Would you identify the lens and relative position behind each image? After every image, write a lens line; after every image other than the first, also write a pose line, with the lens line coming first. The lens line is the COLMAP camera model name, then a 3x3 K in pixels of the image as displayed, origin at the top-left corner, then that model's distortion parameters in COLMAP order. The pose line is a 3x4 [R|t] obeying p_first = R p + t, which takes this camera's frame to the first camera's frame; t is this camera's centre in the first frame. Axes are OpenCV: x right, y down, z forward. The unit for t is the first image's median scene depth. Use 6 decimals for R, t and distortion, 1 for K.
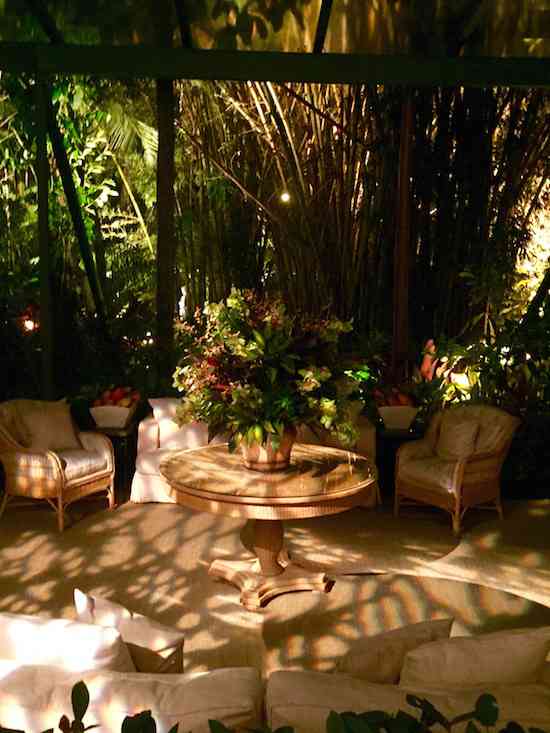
lens RADIAL K [[735.4, 0, 275.0], [0, 735.4, 366.5], [0, 0, 1]] dist [0.059378, 0.001347]
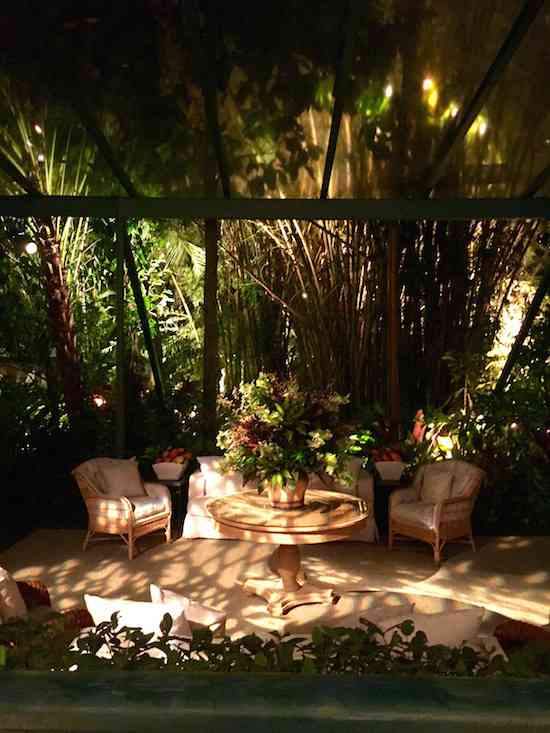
lens RADIAL K [[624.8, 0, 275.0], [0, 624.8, 366.5], [0, 0, 1]] dist [0.078655, -0.108918]
pose [[0.999160, -0.012123, -0.039134, 0.011611], [0.007809, 0.994058, -0.108568, 0.006659], [0.040218, 0.108171, 0.993318, -0.119093]]
